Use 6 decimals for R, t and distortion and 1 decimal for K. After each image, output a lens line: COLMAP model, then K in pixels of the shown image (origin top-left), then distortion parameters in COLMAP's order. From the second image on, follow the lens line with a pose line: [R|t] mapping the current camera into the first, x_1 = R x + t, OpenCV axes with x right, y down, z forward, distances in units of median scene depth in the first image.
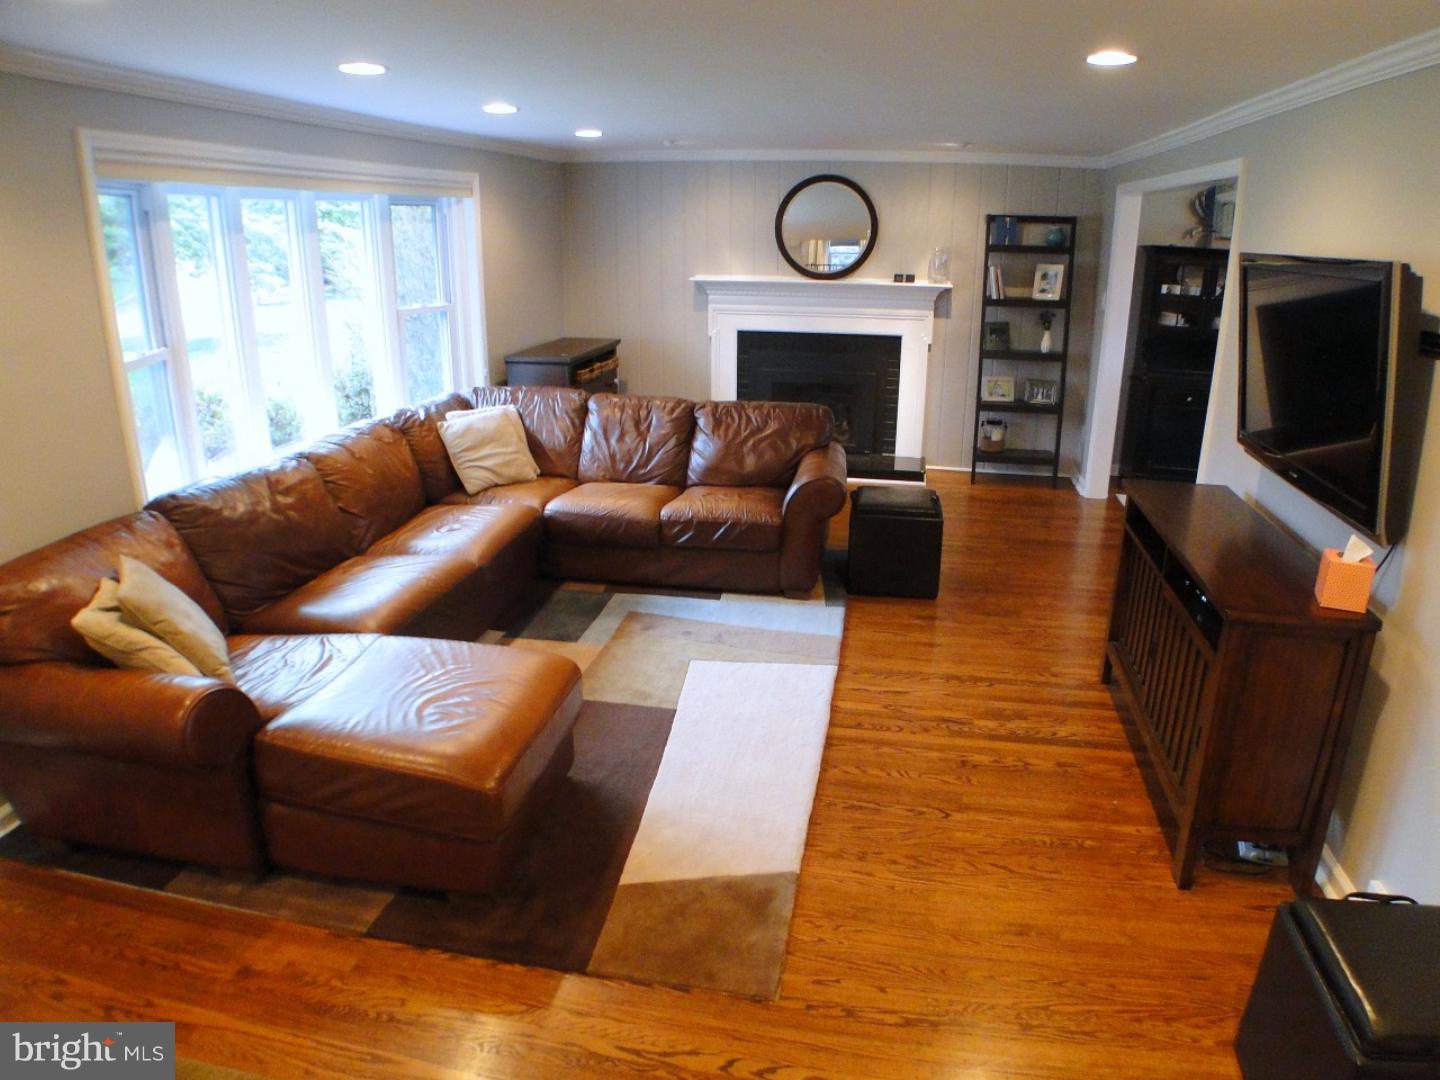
lens RADIAL K [[939.3, 0, 719.5], [0, 939.3, 526.1], [0, 0, 1]] dist [-0.123971, 0.013362]
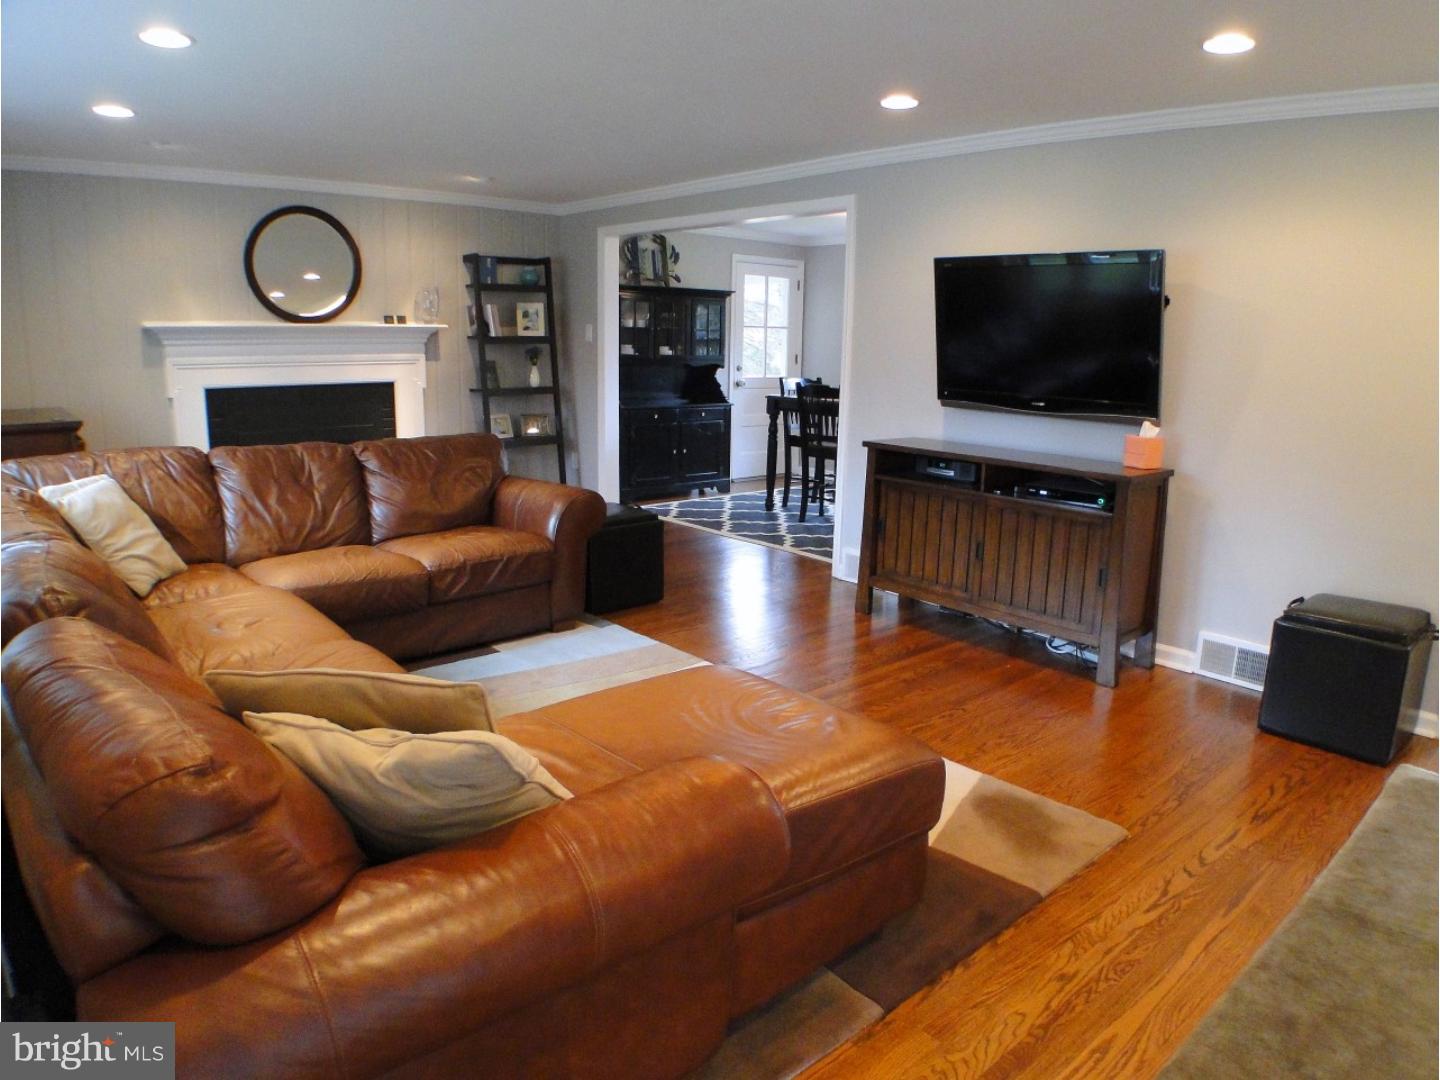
lens RADIAL K [[939.3, 0, 717.6], [0, 939.3, 540.6], [0, 0, 1]] dist [-0.123971, 0.013362]
pose [[0.614262, -0.162527, 0.772184, -0.371818], [0.230304, 0.972880, 0.021565, 0.005225], [-0.754747, 0.164591, 0.635033, 0.211203]]
